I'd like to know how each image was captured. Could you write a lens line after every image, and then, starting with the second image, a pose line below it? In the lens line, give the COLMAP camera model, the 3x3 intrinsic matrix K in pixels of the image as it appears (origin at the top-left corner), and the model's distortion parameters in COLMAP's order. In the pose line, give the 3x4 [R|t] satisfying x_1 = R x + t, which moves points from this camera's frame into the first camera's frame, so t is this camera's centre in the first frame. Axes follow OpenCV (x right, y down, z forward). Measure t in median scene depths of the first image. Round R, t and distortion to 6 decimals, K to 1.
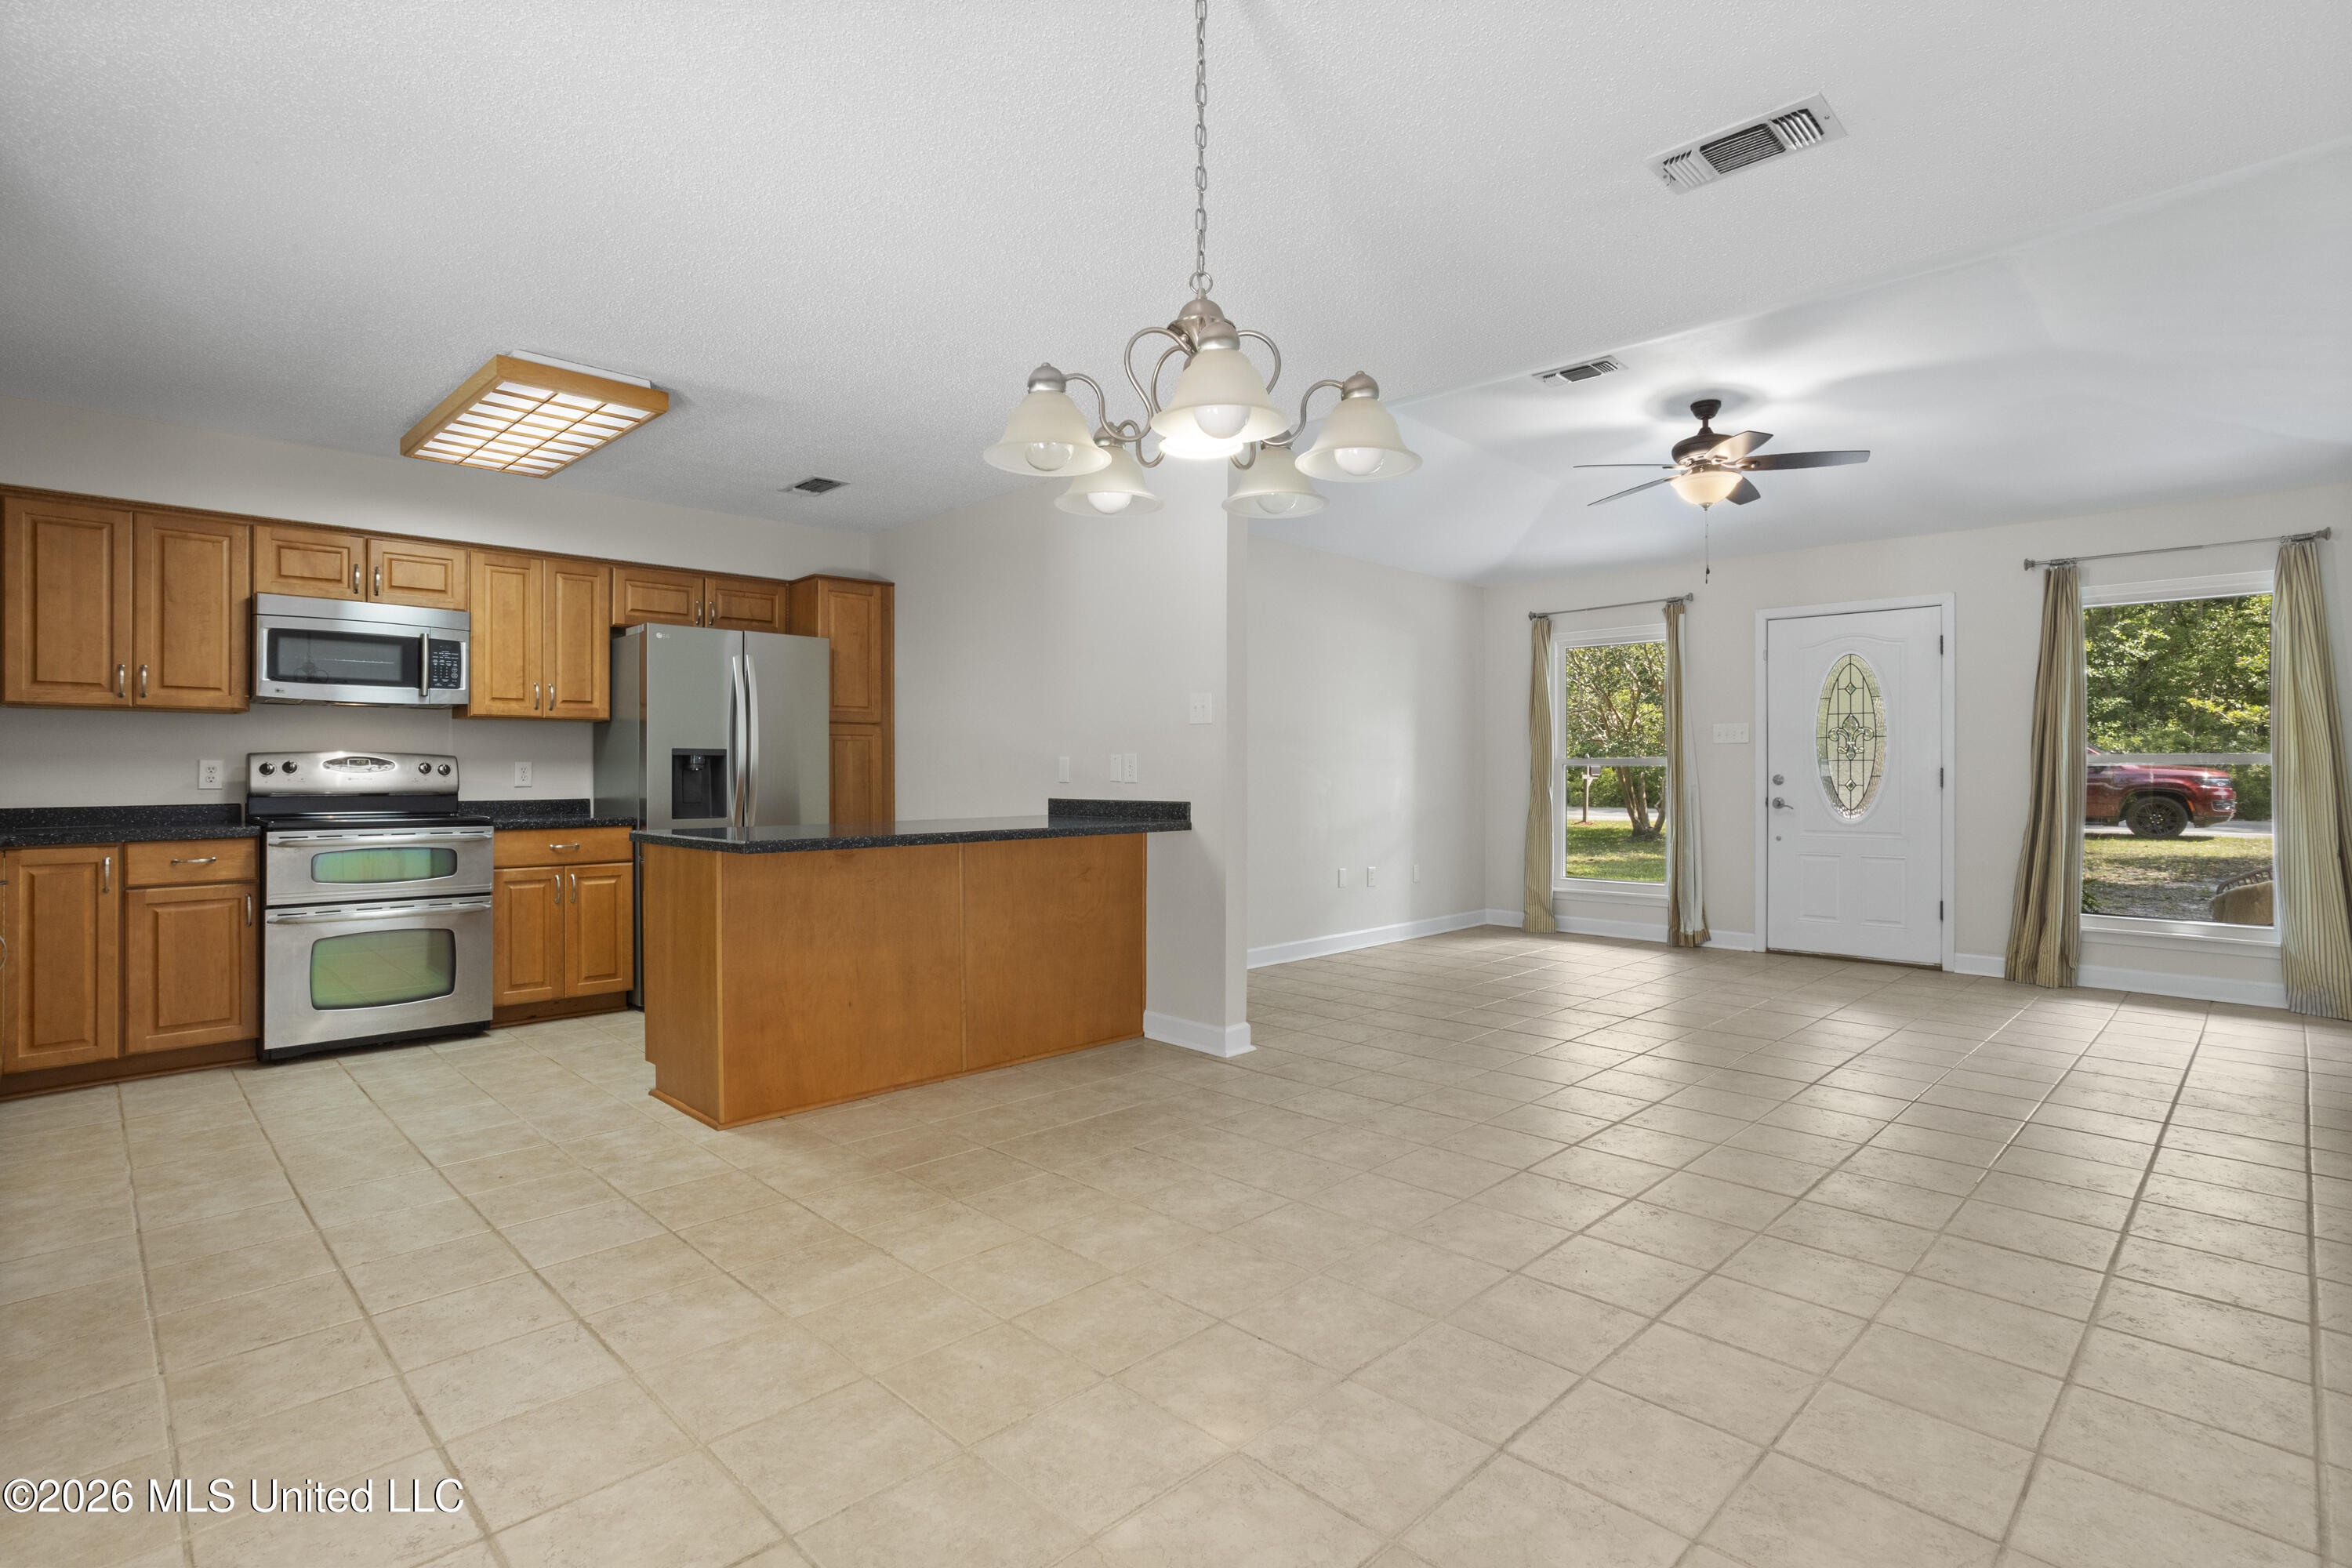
lens RADIAL K [[1138.7, 0, 1171.4], [0, 1138.7, 769.9], [0, 0, 1]] dist [-0.045472, 0.027516]
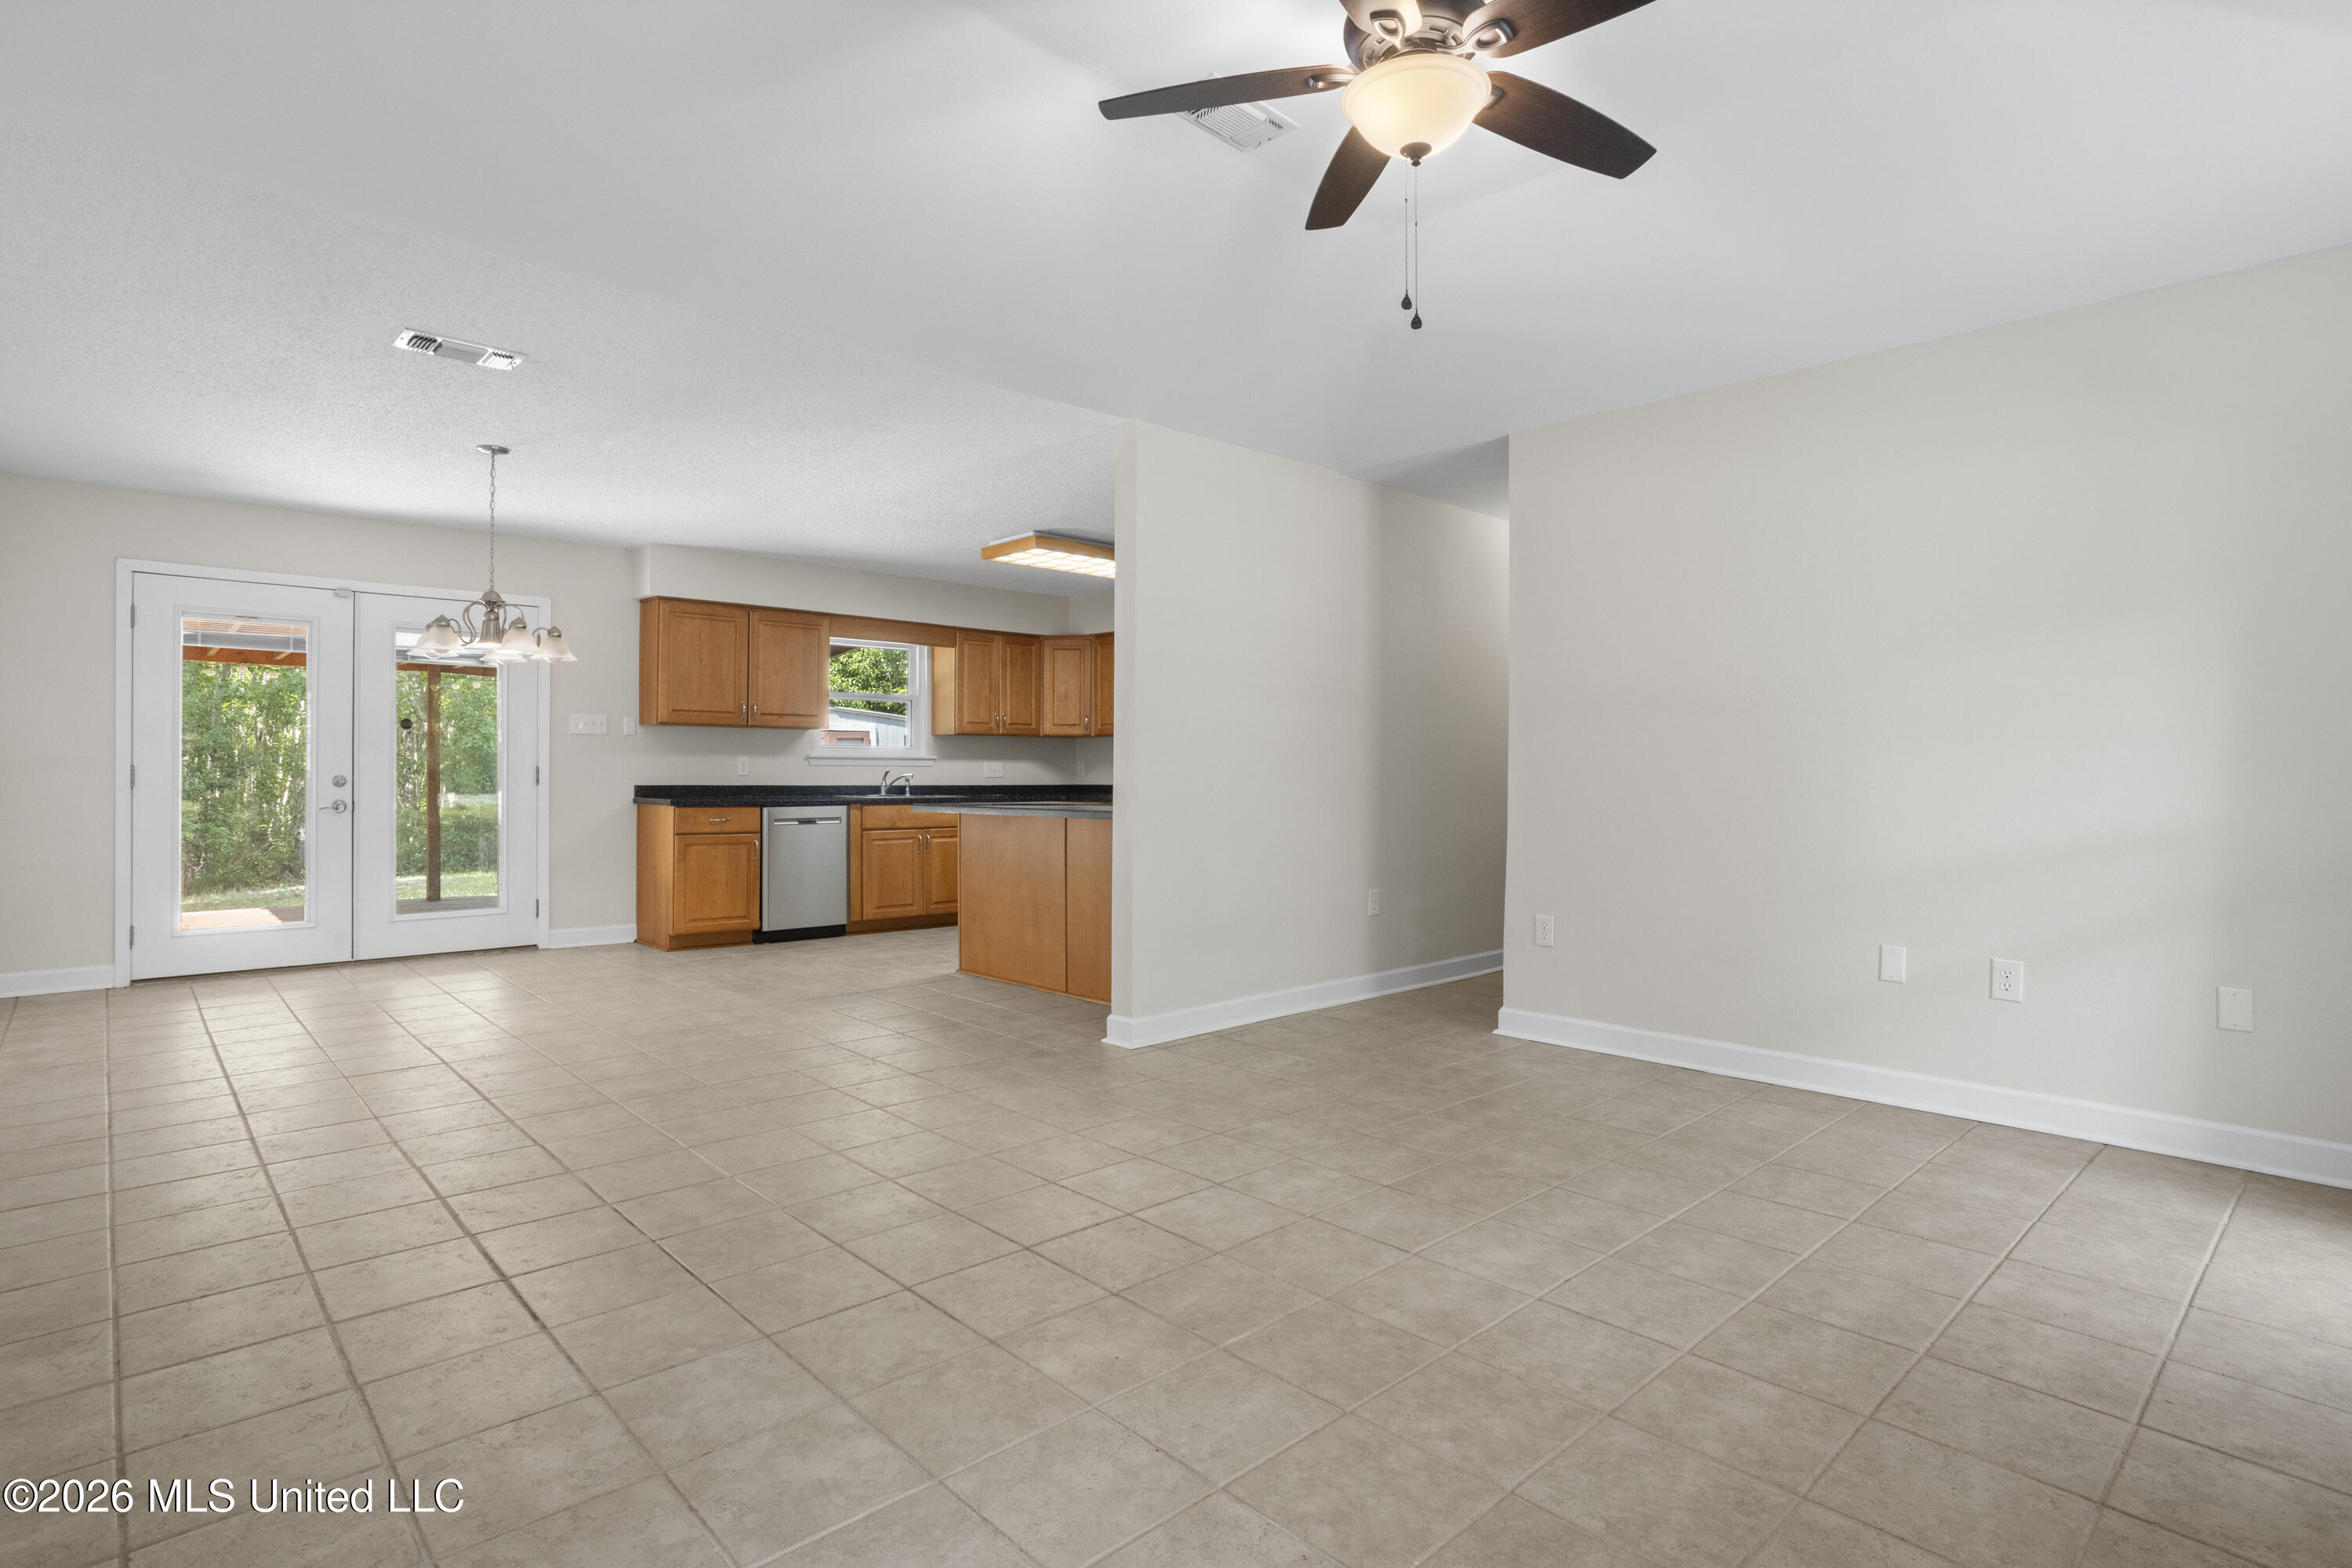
lens RADIAL K [[1188.8, 0, 1163.6], [0, 1188.8, 774.4], [0, 0, 1]] dist [-0.057395, 0.036035]
pose [[-0.038687, 0.003009, -0.999247, 1.072574], [0.001795, 0.999994, 0.002942, 0.007986], [0.999250, -0.001680, -0.038692, 1.052670]]
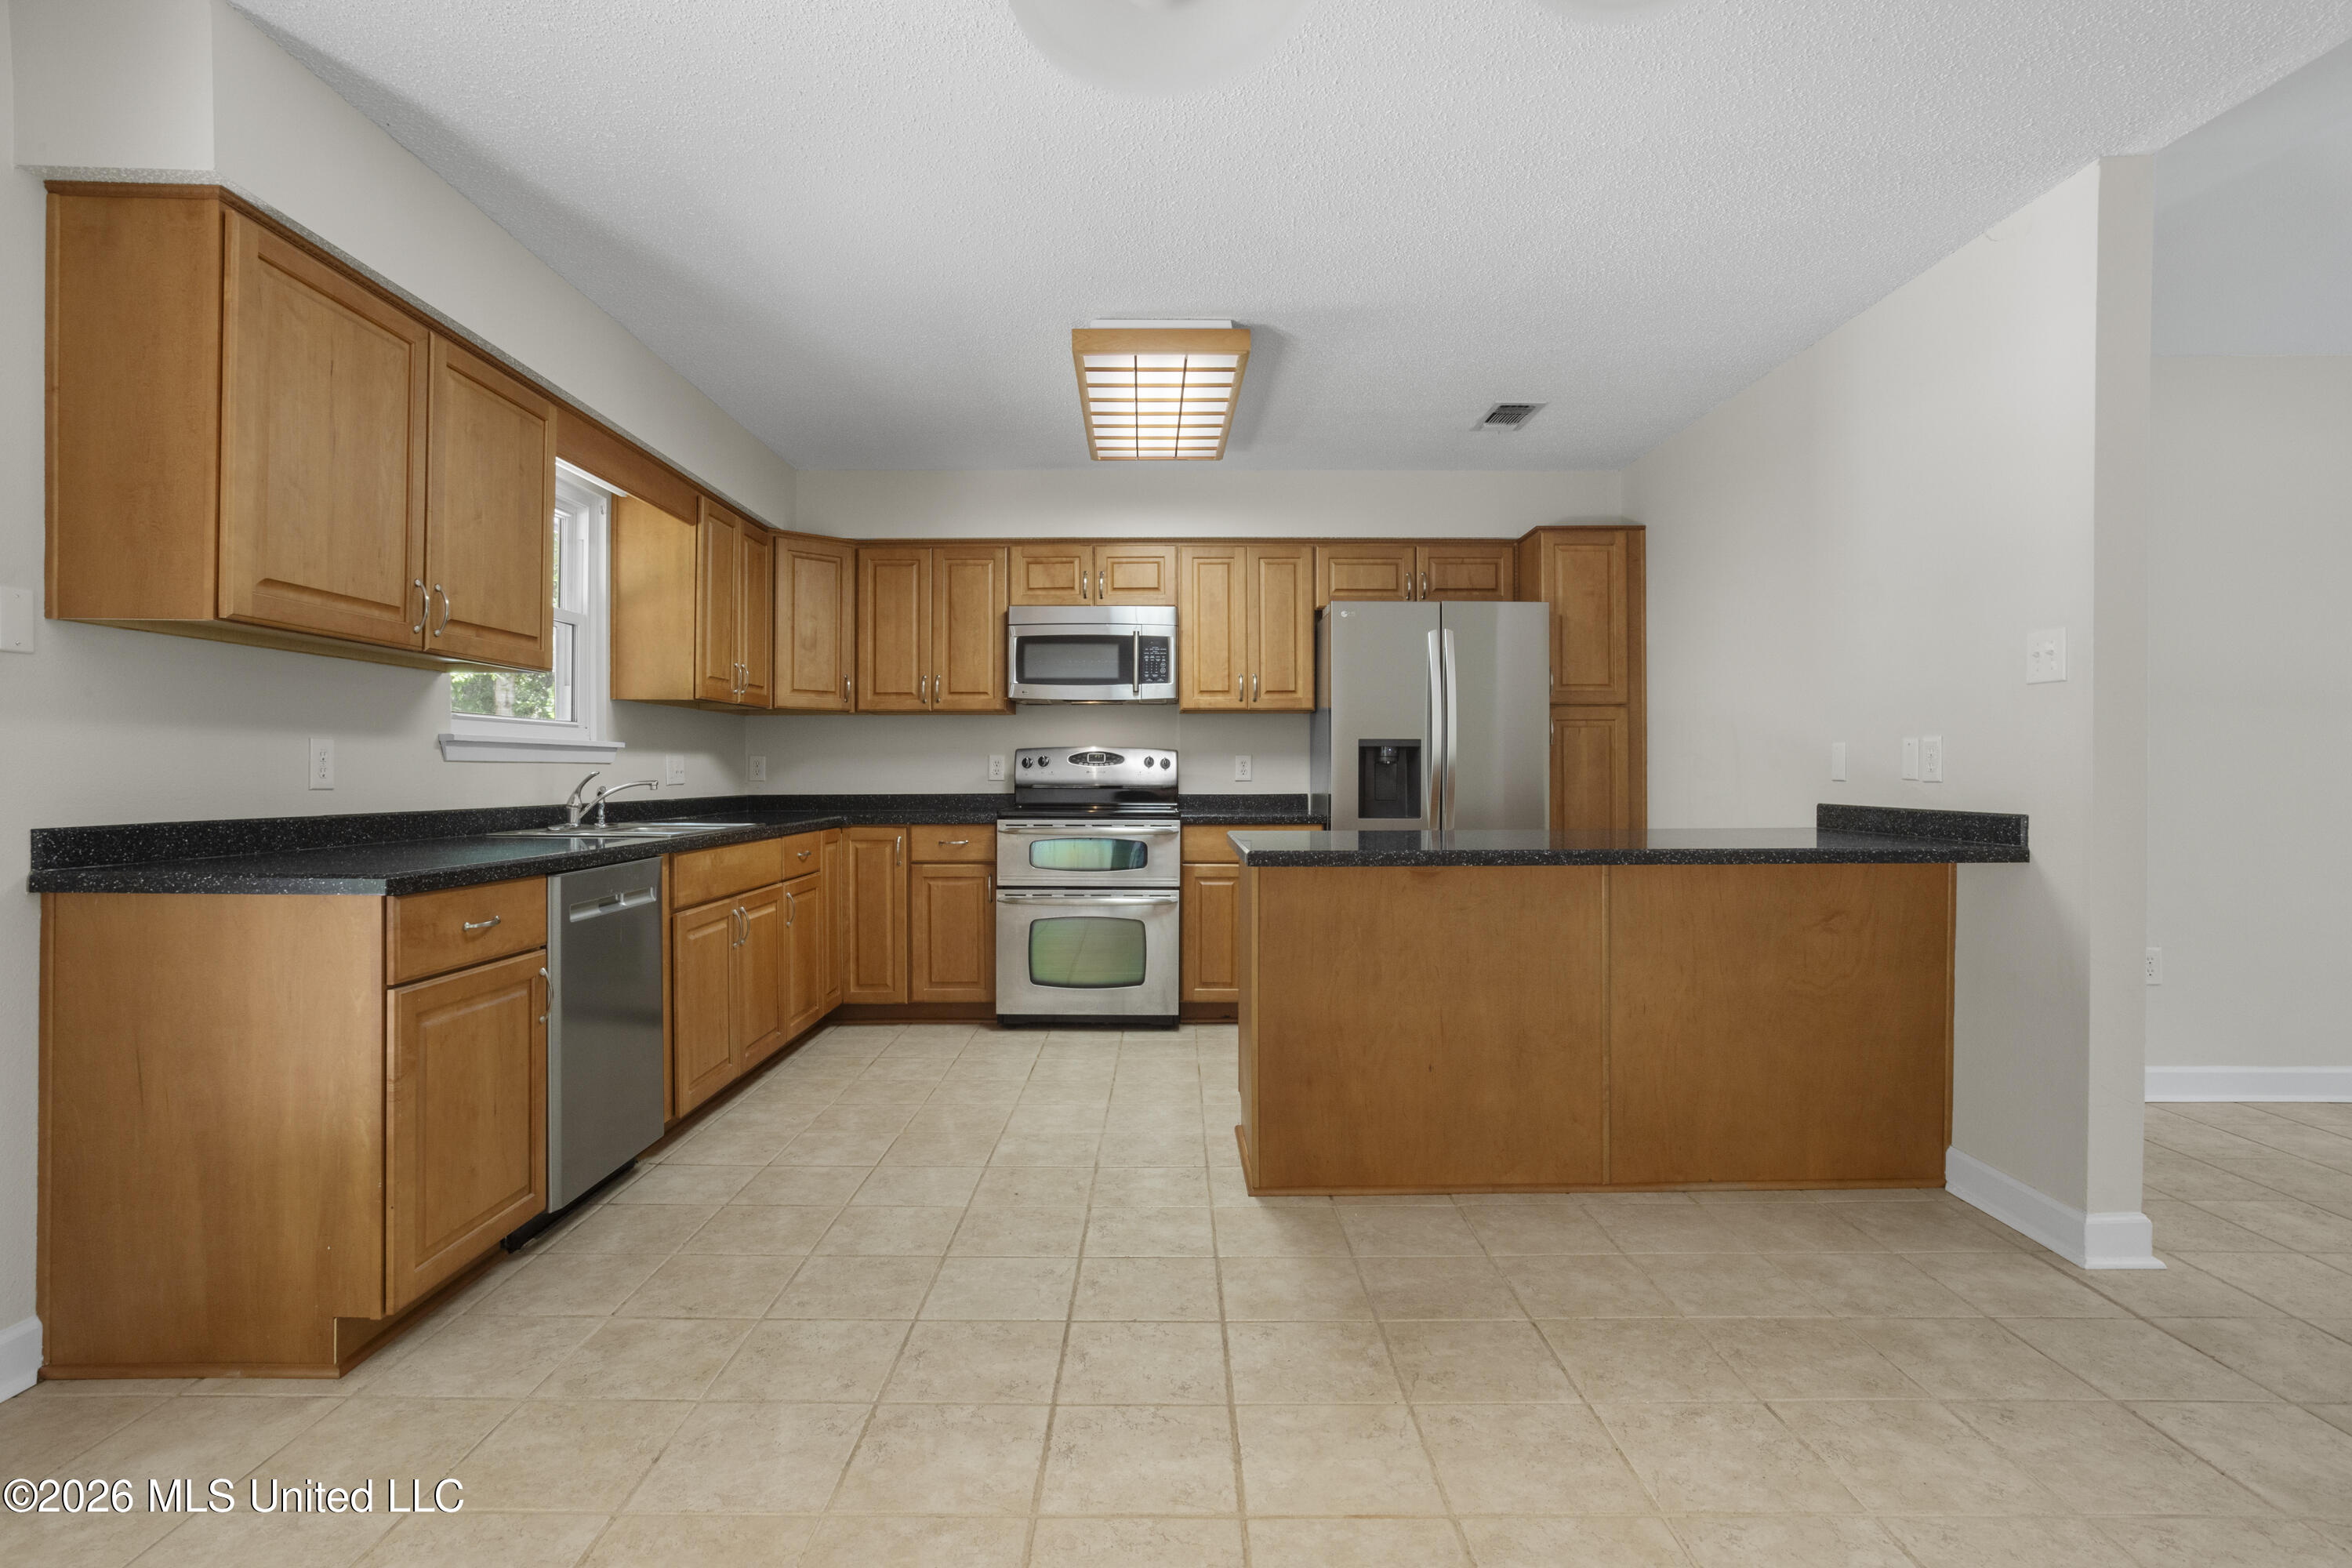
lens RADIAL K [[1175.1, 0, 1165.0], [0, 1175.1, 778.0], [0, 0, 1]] dist [-0.058398, 0.033753]
pose [[0.708624, 0.006596, -0.705556, 0.120153], [0.001117, 0.999945, 0.010470, 0.002121], [0.705586, -0.008207, 0.708577, 0.262942]]
